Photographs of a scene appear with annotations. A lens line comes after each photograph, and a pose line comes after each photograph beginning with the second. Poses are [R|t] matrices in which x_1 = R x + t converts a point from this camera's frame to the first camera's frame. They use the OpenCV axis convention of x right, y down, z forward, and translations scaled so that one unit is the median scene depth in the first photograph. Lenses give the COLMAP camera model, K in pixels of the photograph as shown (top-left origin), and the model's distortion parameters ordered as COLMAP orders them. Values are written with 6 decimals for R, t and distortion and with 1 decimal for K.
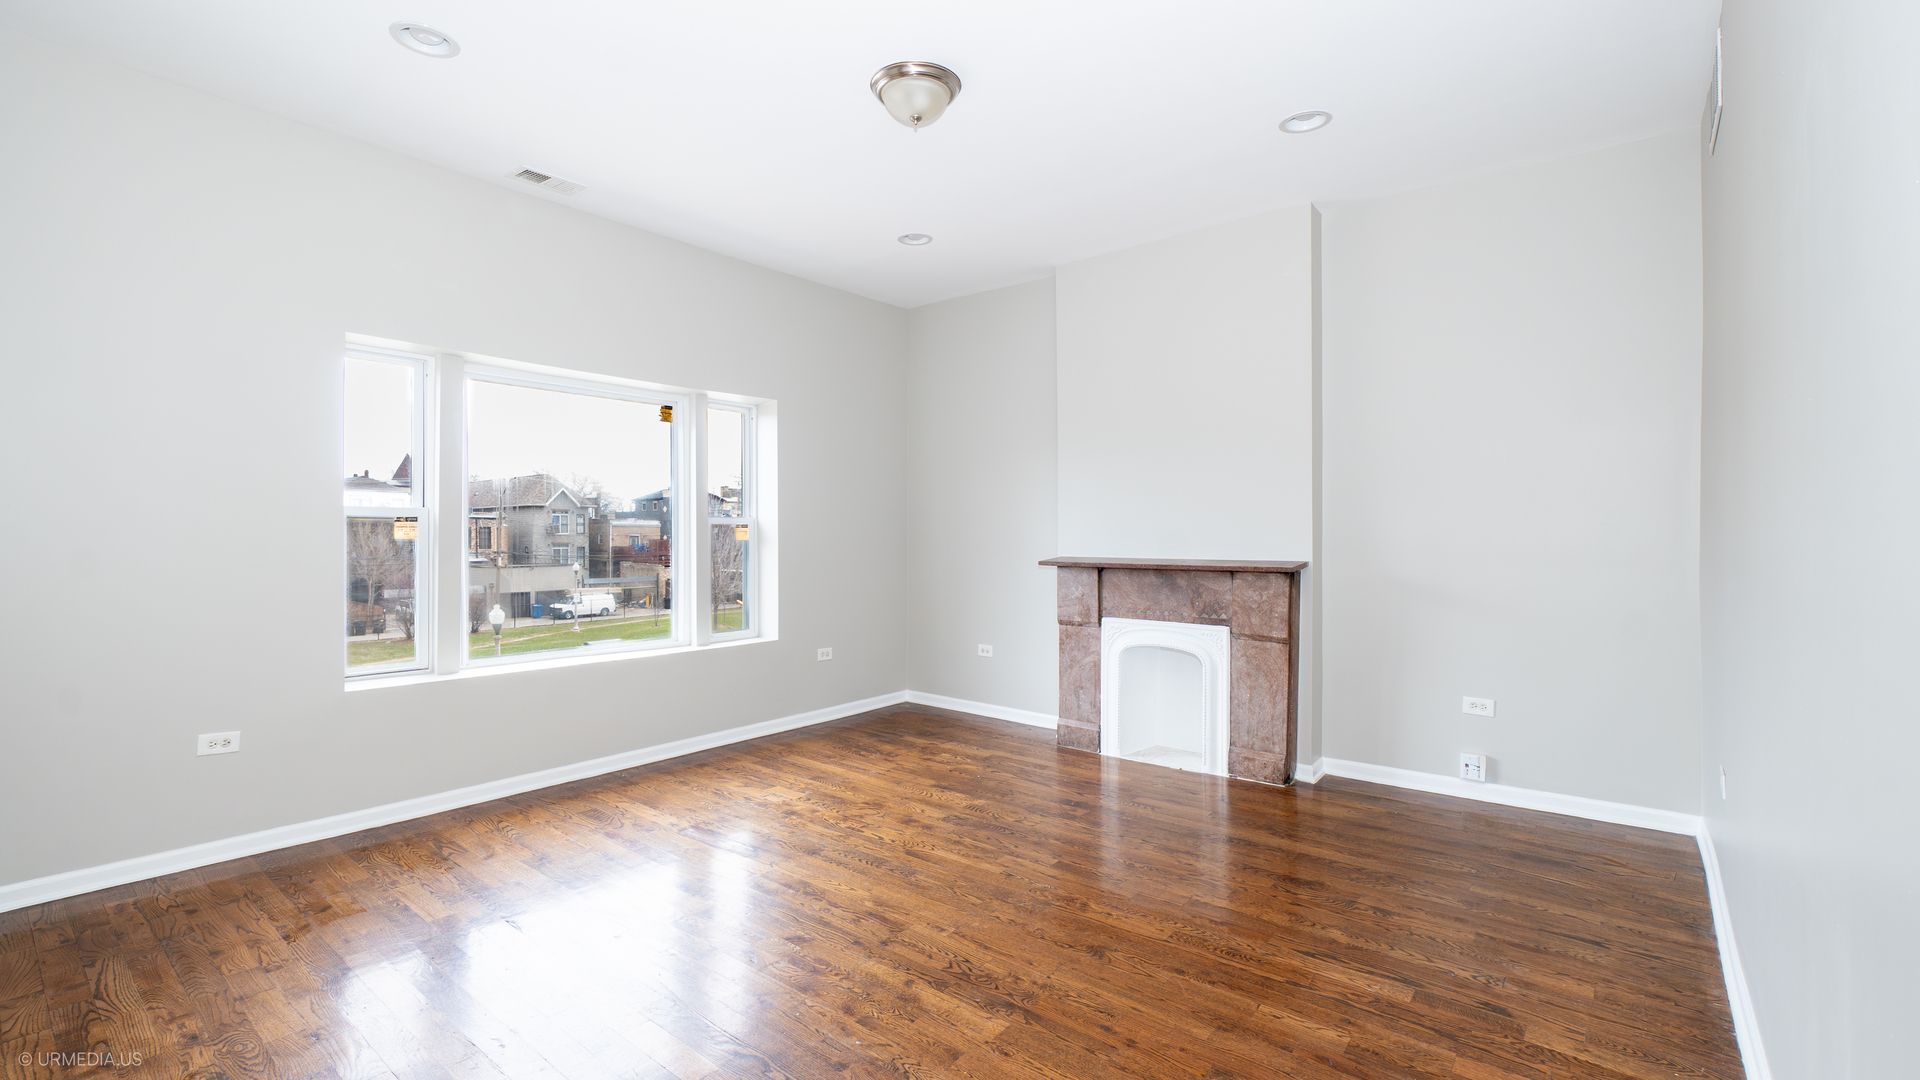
lens RADIAL K [[823.6, 0, 960.0], [0, 823.6, 540.0], [0, 0, 1]] dist [0.000233, 0.000057]
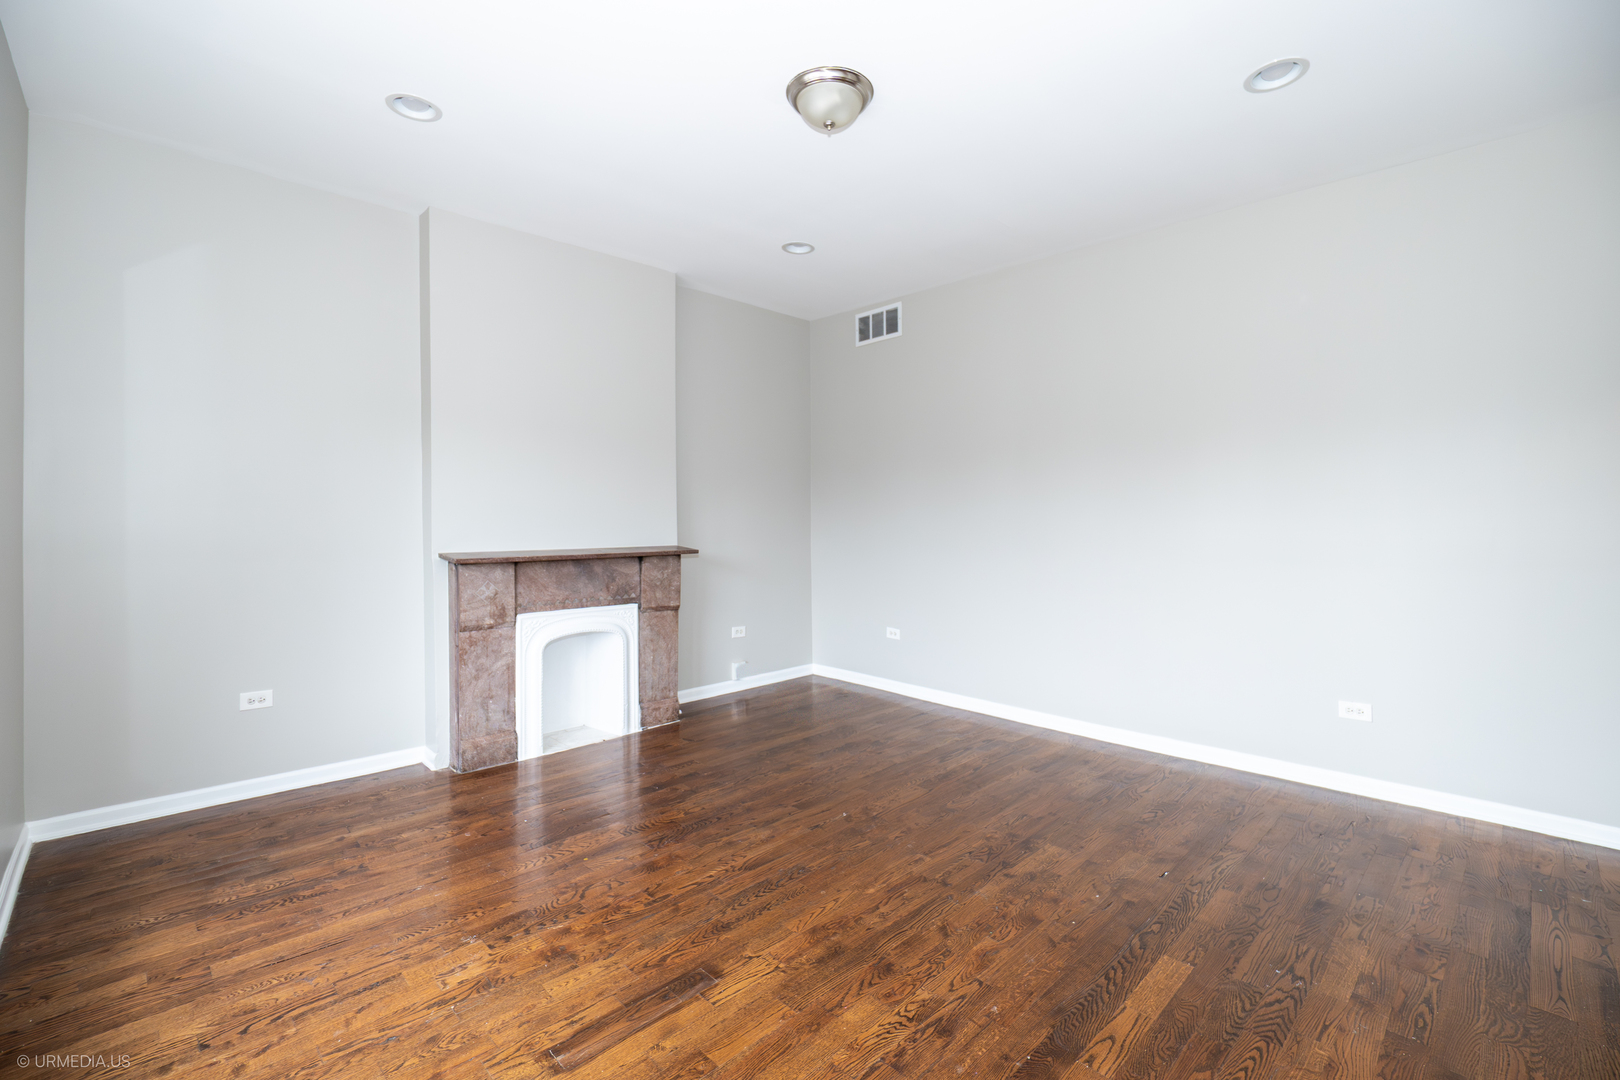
lens RADIAL K [[706.5, 0, 798.0], [0, 706.5, 526.4], [0, 0, 1]] dist [-0.001689, -0.000250]
pose [[0.127260, -0.007334, 0.991842, -0.640715], [0.013265, 0.999896, 0.005692, -0.007634], [-0.991781, 0.012432, 0.127344, 0.636986]]
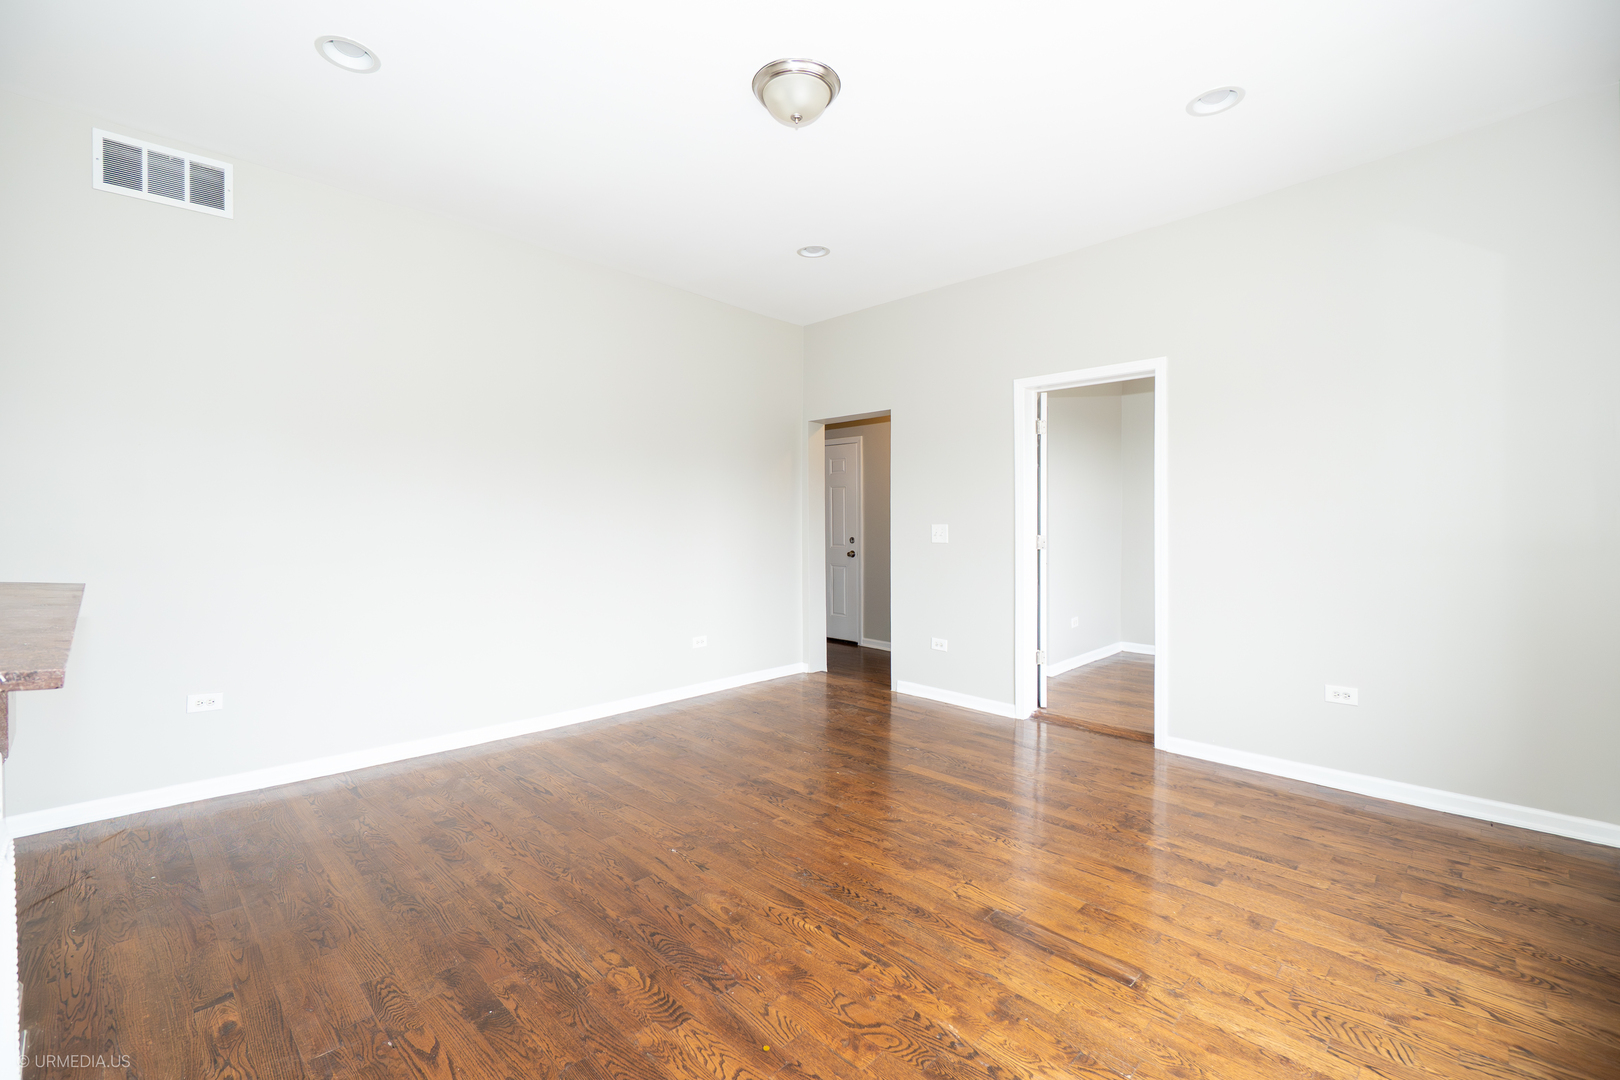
lens RADIAL K [[711.0, 0, 807.0], [0, 711.0, 524.9], [0, 0, 1]] dist [-0.000407, -0.000123]
pose [[-0.994558, -0.003055, 0.104140, -0.107647], [-0.001455, 0.999880, 0.015435, -0.008040], [-0.104175, 0.015199, -0.994443, 1.293398]]
